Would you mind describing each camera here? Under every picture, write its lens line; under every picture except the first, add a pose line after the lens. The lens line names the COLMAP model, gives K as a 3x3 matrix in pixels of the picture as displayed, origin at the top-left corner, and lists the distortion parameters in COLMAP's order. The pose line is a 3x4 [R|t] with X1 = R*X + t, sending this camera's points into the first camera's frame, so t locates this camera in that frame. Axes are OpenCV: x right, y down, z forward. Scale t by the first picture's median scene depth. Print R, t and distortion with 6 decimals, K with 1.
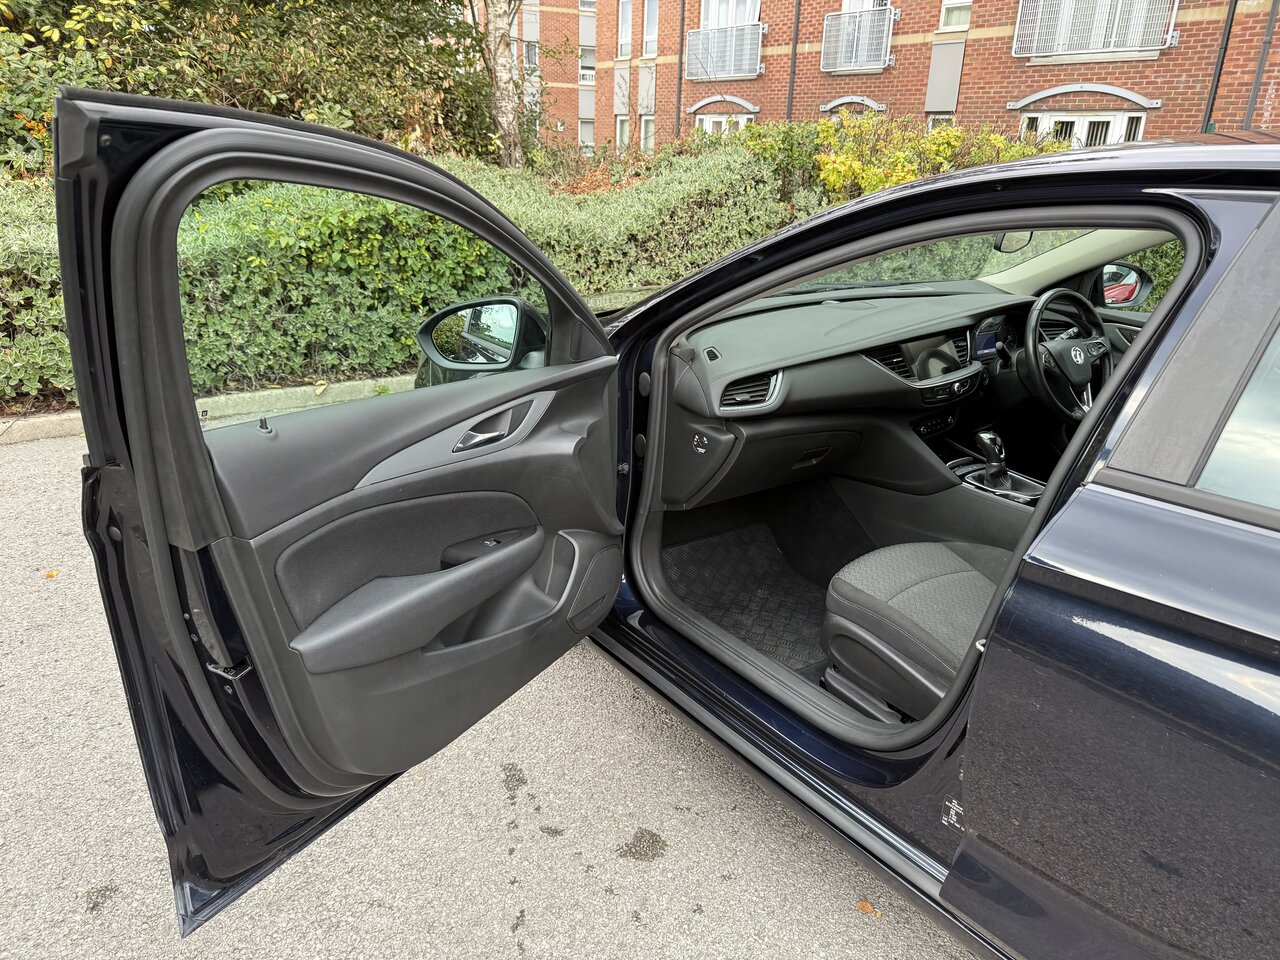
lens RADIAL K [[924.8, 0, 639.2], [0, 924.8, 469.4], [0, 0, 1]] dist [0.083927, -0.078718]
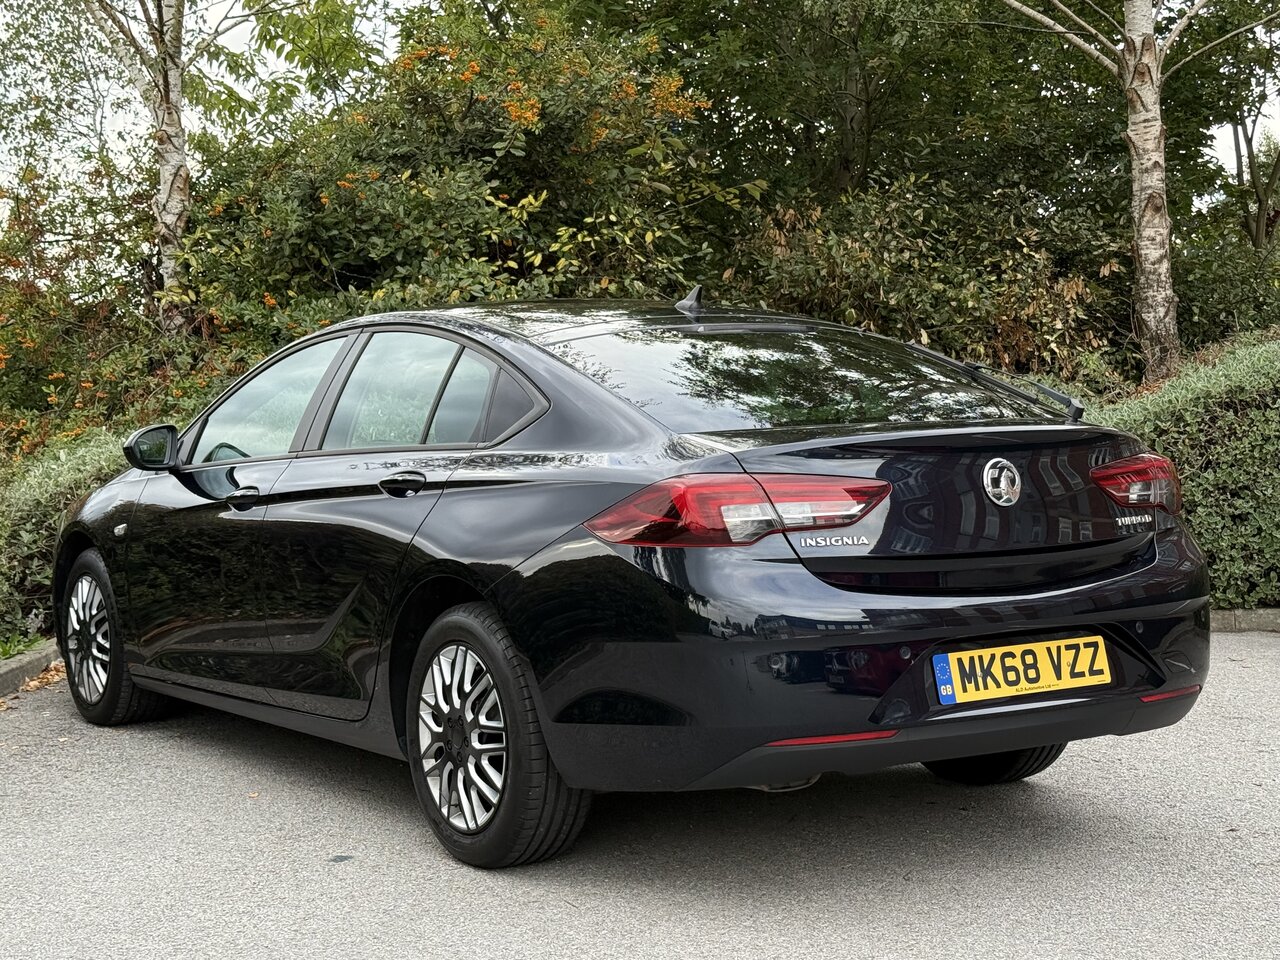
lens RADIAL K [[2152.4, 0, 649.3], [0, 2152.4, 482.1], [0, 0, 1]] dist [0.229442, 0.000000]
pose [[0.829472, -0.017589, -0.558271, 0.415165], [-0.146851, 0.957473, -0.248356, 0.160659], [0.538898, 0.287987, 0.791614, -0.343493]]
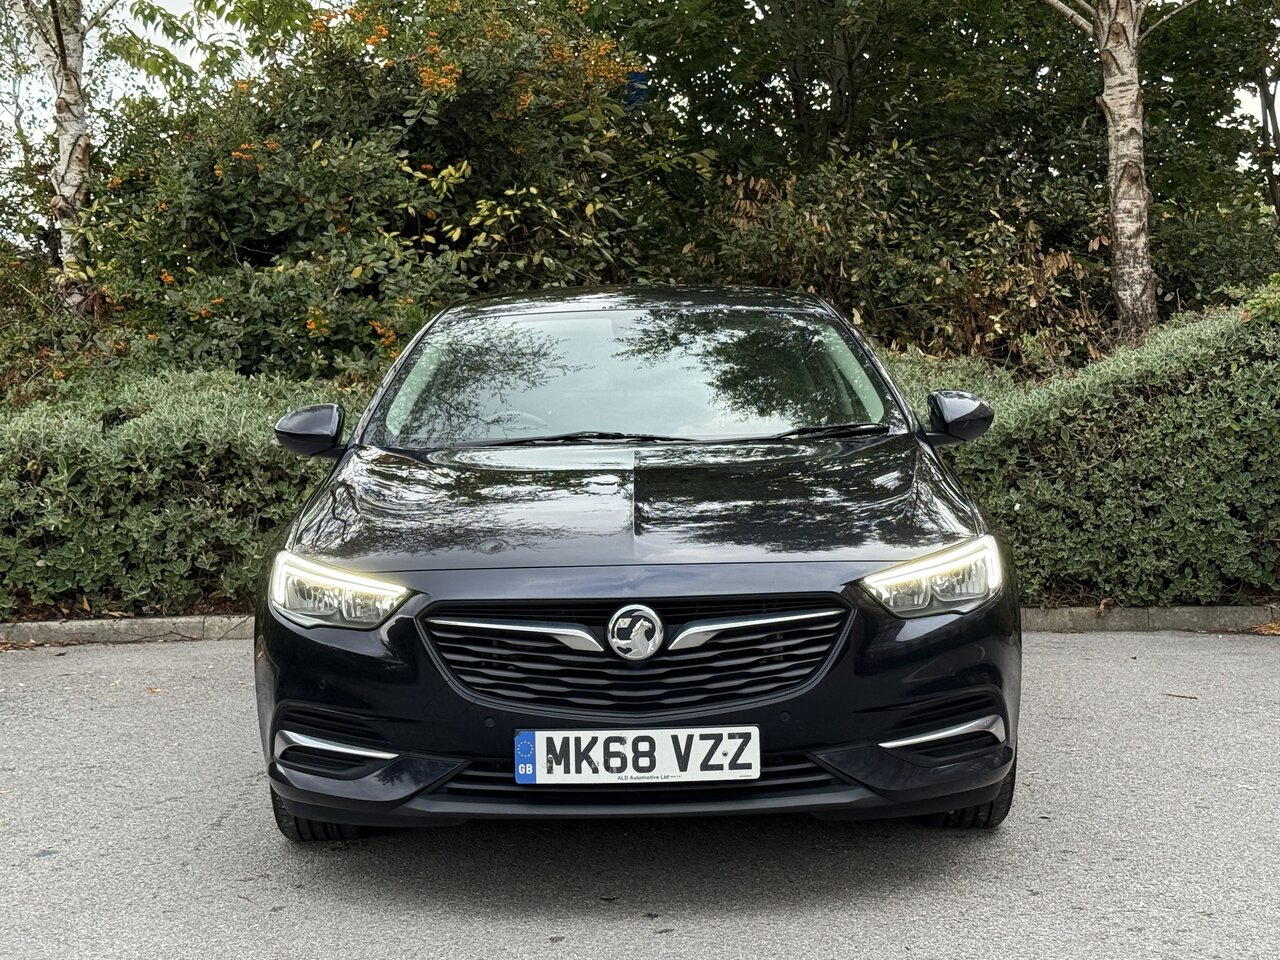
lens RADIAL K [[2348.9, 0, 637.8], [0, 2348.9, 483.5], [0, 0, 1]] dist [0.223012, 0.000000]
pose [[0.802536, -0.011093, -0.596500, 0.523922], [-0.161871, 0.958274, -0.235603, 0.153969], [0.574224, 0.285636, 0.767254, -0.316077]]
